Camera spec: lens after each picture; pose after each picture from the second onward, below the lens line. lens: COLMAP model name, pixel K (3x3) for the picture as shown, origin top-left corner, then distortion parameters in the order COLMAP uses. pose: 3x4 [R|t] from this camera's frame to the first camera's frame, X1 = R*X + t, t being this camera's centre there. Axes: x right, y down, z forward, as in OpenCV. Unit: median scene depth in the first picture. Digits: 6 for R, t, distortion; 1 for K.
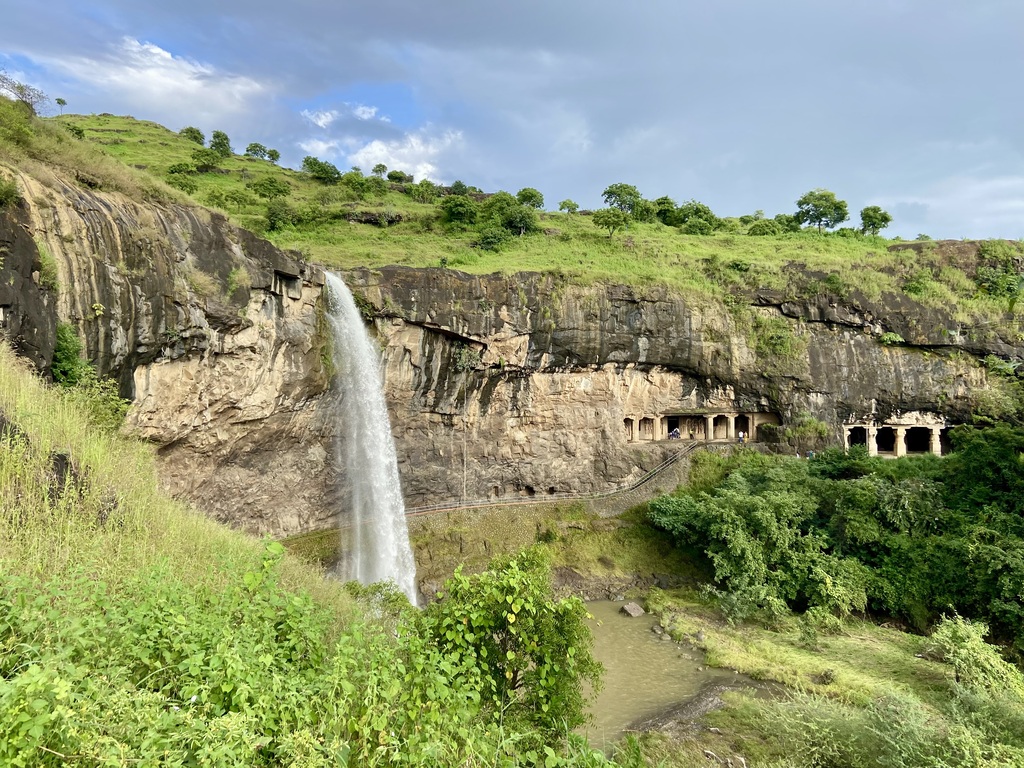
lens RADIAL K [[772.2, 0, 511.9], [0, 772.2, 381.9], [0, 0, 1]] dist [0.089860, -0.014062]
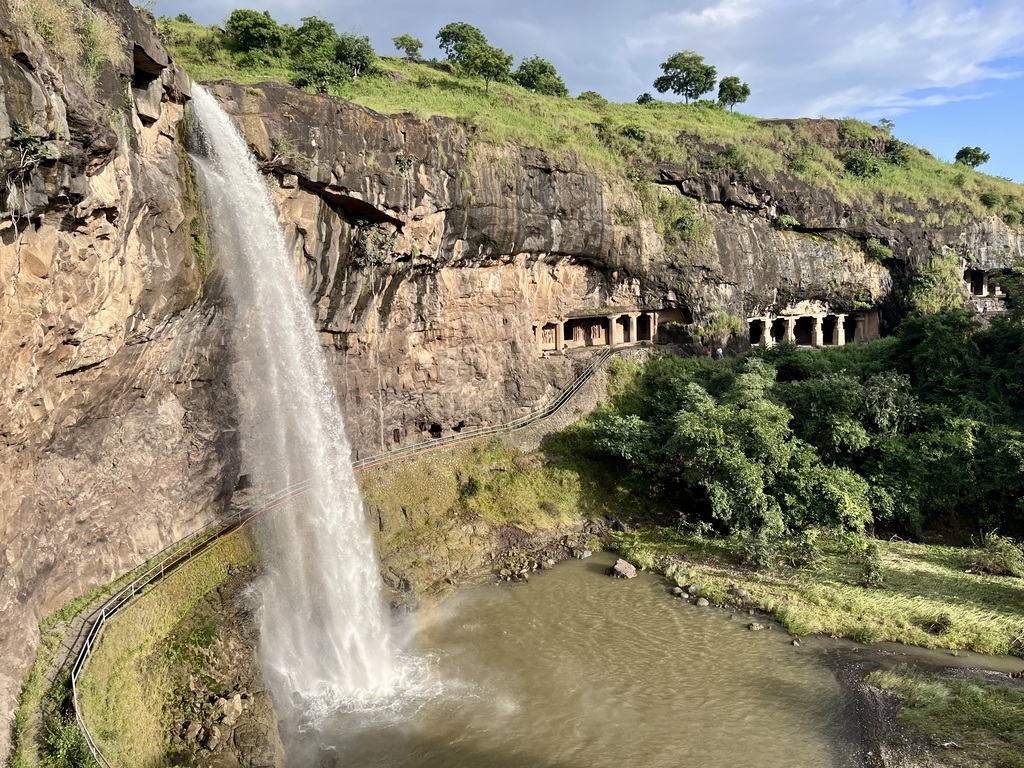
lens RADIAL K [[771.8, 0, 513.0], [0, 771.8, 388.4], [0, 0, 1]] dist [0.038776, -0.014921]
pose [[0.913657, -0.085849, 0.397318, -0.202609], [0.033879, 0.990125, 0.136031, 0.003883], [-0.405072, -0.110825, 0.907543, 0.308997]]
